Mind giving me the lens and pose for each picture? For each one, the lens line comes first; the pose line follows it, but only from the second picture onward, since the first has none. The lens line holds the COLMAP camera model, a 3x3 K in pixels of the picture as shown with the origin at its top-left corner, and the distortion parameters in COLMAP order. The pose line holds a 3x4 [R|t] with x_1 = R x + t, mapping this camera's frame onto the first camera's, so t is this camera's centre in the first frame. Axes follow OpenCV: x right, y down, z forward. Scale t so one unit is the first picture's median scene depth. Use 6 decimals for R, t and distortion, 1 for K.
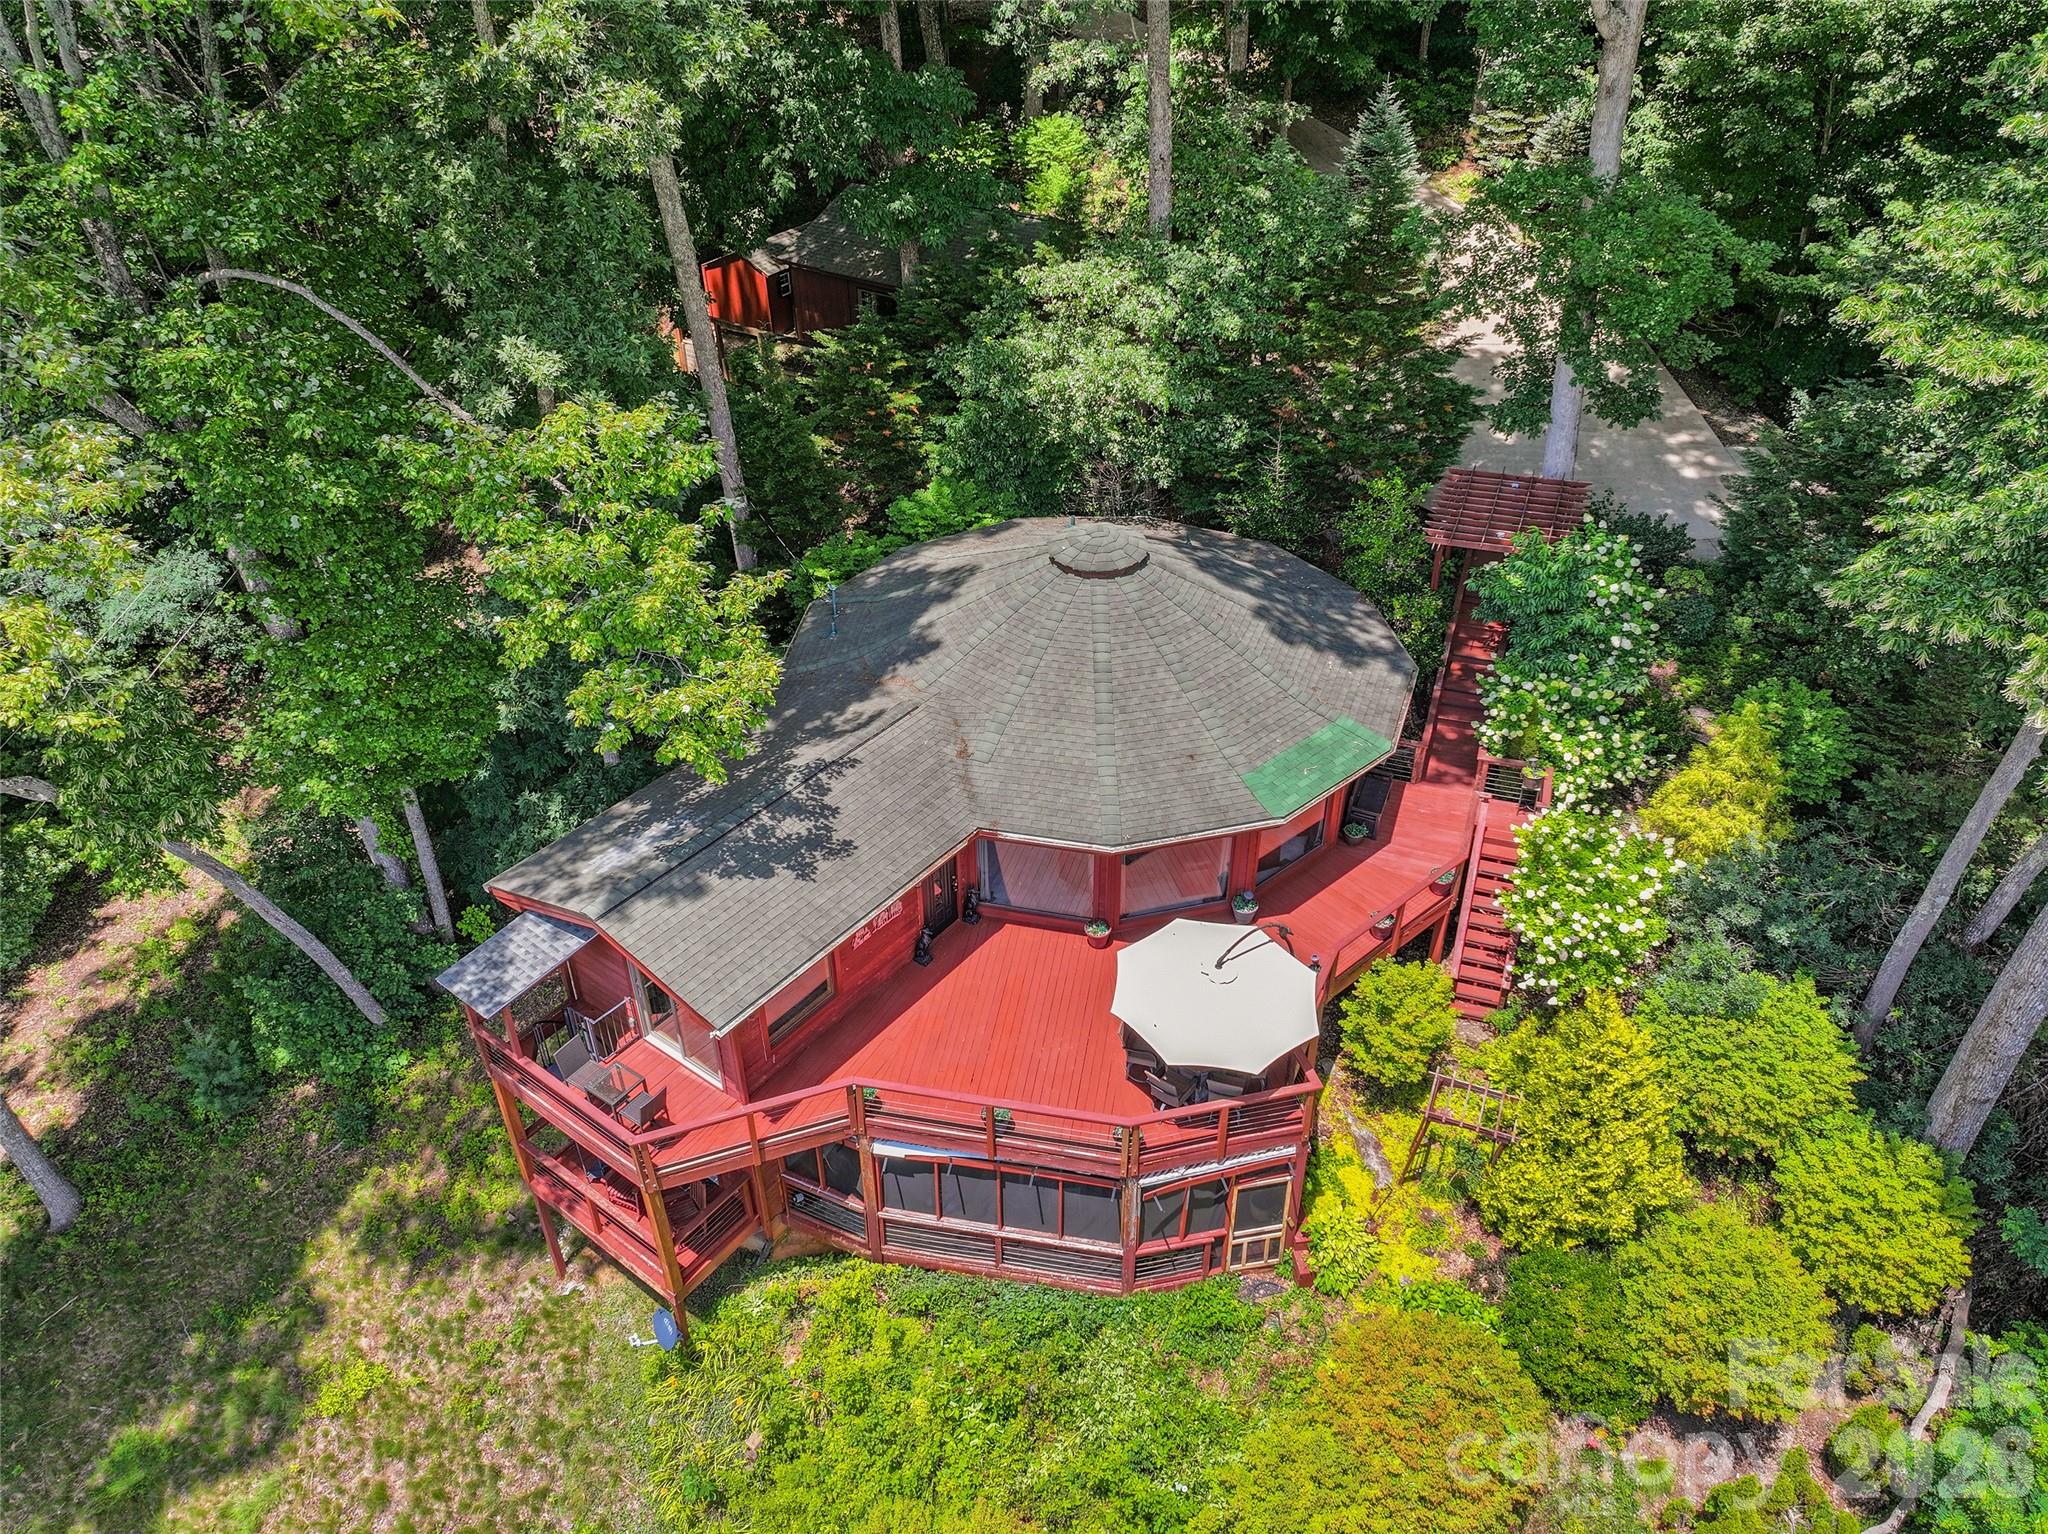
lens RADIAL K [[1461.1, 0, 1030.1], [0, 1461.1, 756.2], [0, 0, 1]] dist [-0.010908, 0.017773]
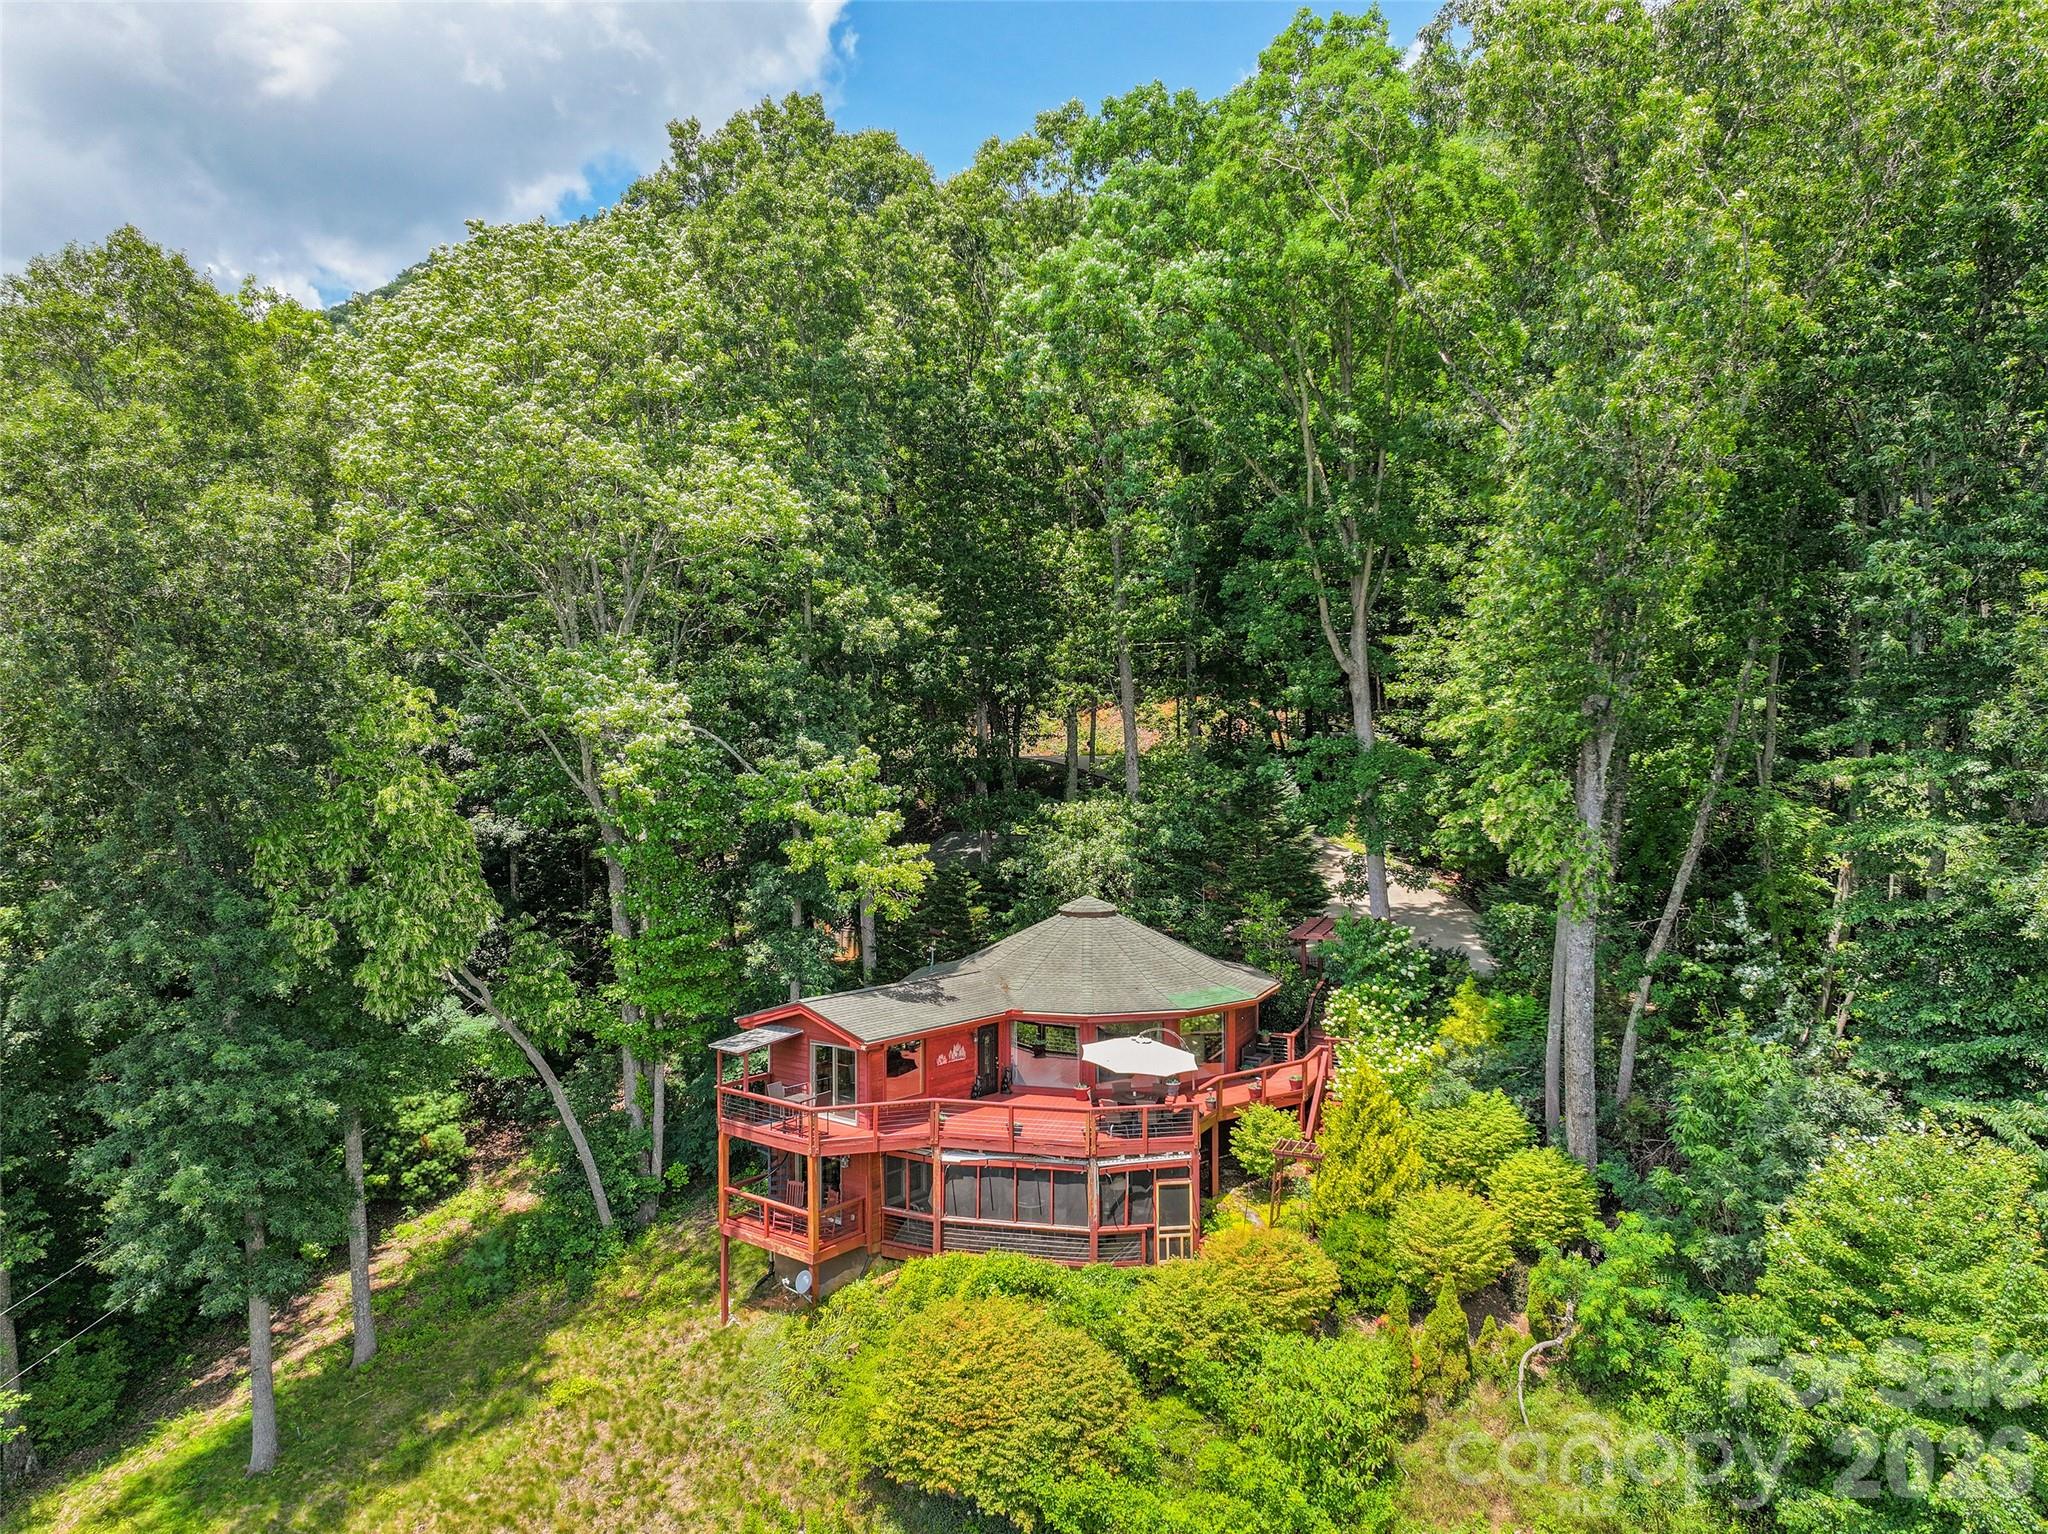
lens RADIAL K [[1461.1, 0, 1026.1], [0, 1461.1, 765.4], [0, 0, 1]] dist [-0.010908, 0.017773]
pose [[0.998692, 0.008385, -0.050440, 0.065807], [-0.034833, 0.833724, -0.551082, 0.759251], [0.037432, 0.552118, 0.832925, -0.606944]]
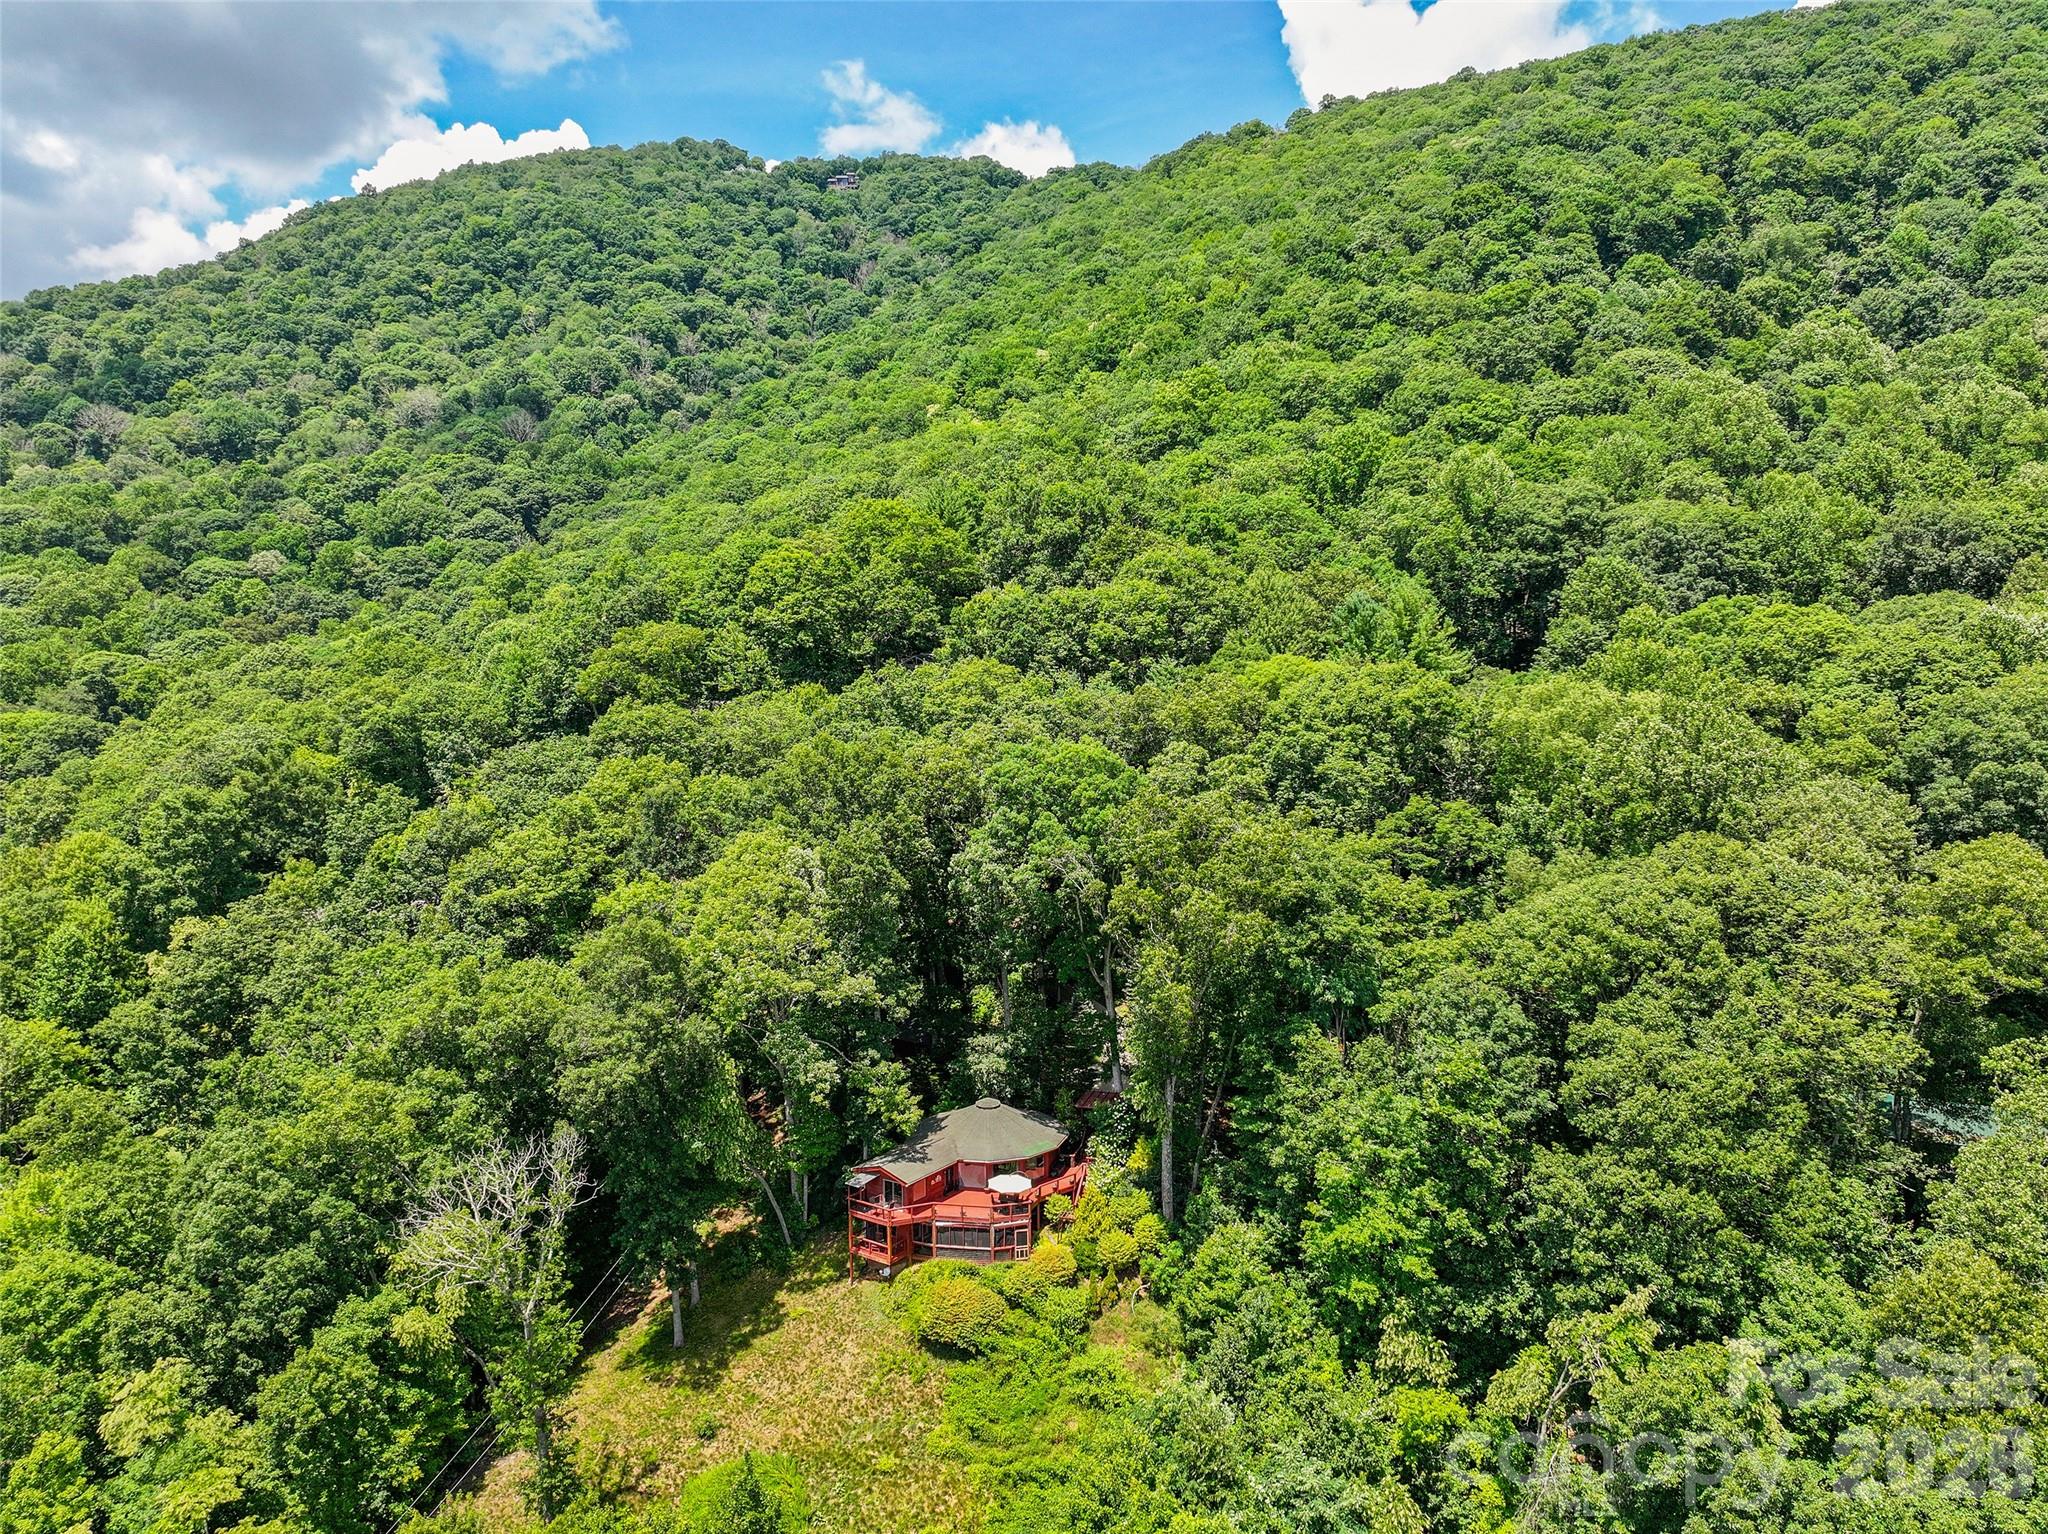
lens RADIAL K [[1461.1, 0, 1018.0], [0, 1461.1, 775.2], [0, 0, 1]] dist [-0.010908, 0.017773]
pose [[0.999729, -0.002620, 0.023126, 0.043467], [0.013541, 0.873626, -0.486410, 1.170663], [-0.018929, 0.486591, 0.873425, -3.382270]]
